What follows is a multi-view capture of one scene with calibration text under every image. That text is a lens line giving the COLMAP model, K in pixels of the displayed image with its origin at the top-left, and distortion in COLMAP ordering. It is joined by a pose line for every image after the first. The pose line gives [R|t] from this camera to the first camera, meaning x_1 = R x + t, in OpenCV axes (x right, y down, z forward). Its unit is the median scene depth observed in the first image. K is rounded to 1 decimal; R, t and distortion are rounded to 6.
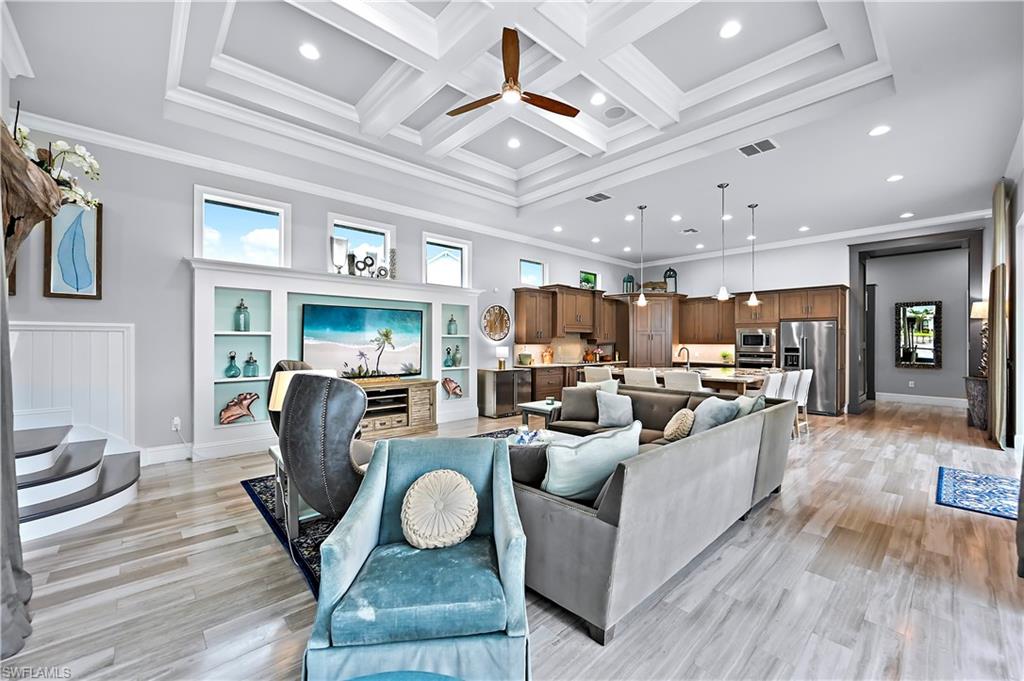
lens RADIAL K [[408.6, 0, 511.7], [0, 408.6, 343.1], [0, 0, 1]] dist [-0.002646, 0.000929]
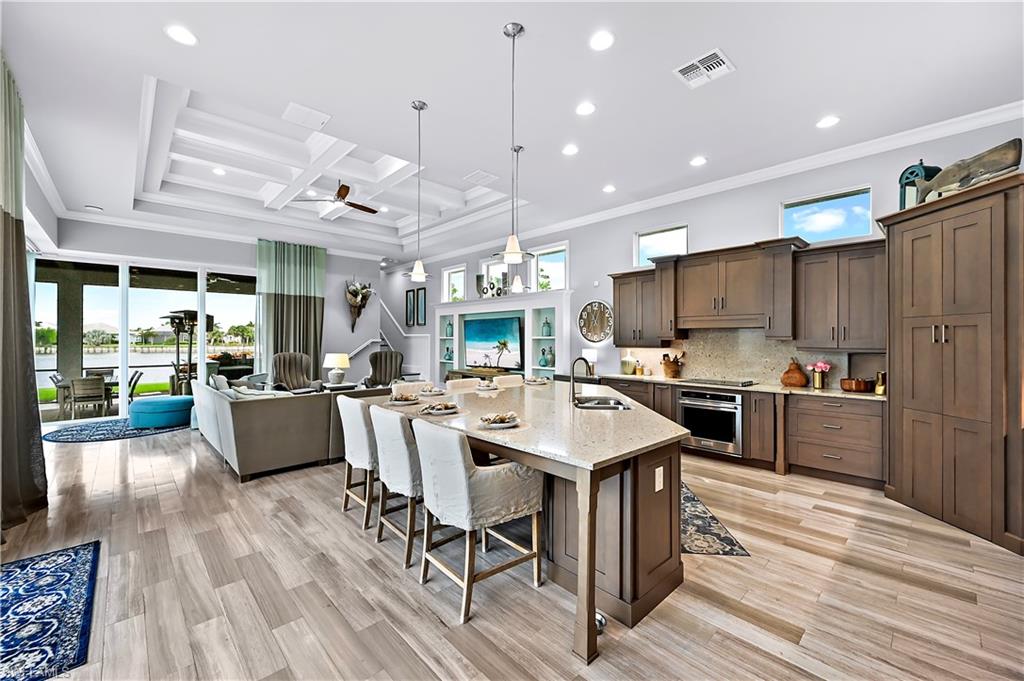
lens RADIAL K [[408.6, 0, 507.3], [0, 408.6, 343.1], [0, 0, 1]] dist [-0.002646, 0.000929]
pose [[0.005217, 0.009144, -0.999945, 0.985030], [-0.004526, 0.999948, 0.009120, -0.013634], [0.999976, 0.004479, 0.005258, 0.959430]]
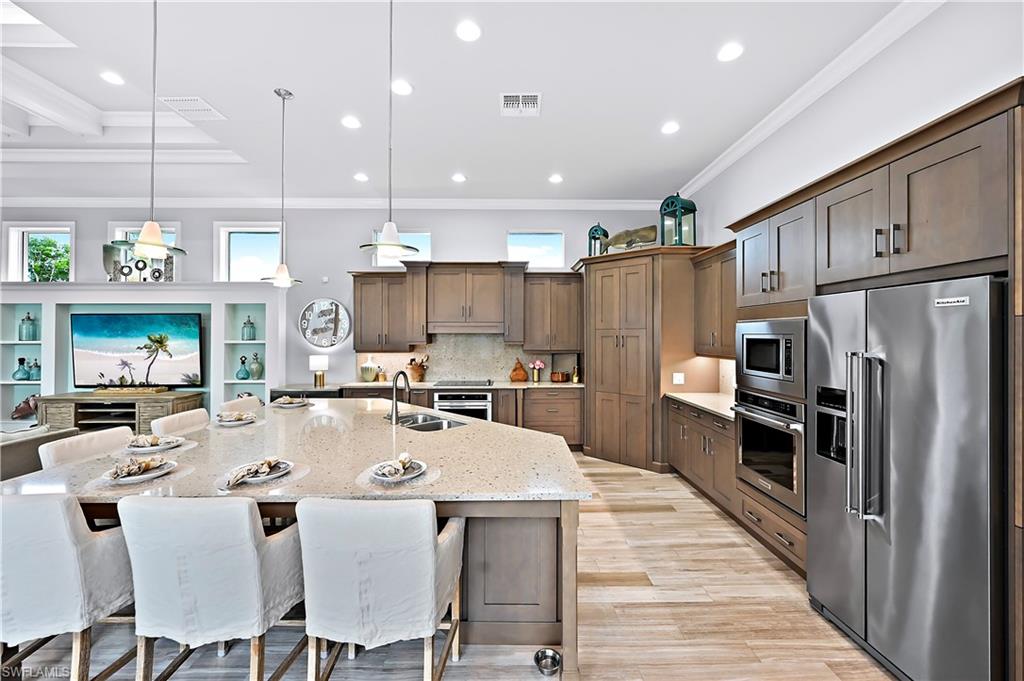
lens RADIAL K [[408.6, 0, 516.2], [0, 408.6, 337.6], [0, 0, 1]] dist [-0.002646, 0.000929]
pose [[0.744149, 0.000540, -0.668014, 0.860741], [-0.000528, 1.000000, 0.000220, -0.028511], [0.668014, 0.000189, 0.744149, 0.804258]]
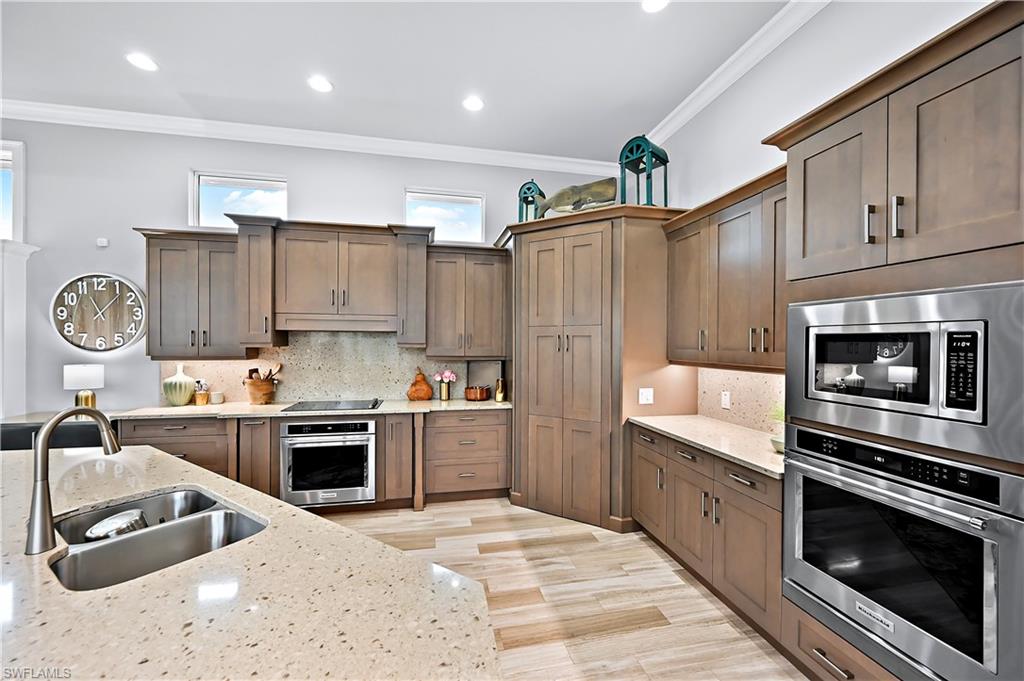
lens RADIAL K [[408.6, 0, 514.4], [0, 408.6, 342.5], [0, 0, 1]] dist [-0.002646, 0.000929]
pose [[0.859023, 0.003769, -0.511923, 0.720283], [-0.006250, 0.999976, -0.003124, -0.020789], [0.511899, 0.005883, 0.859025, 0.999916]]
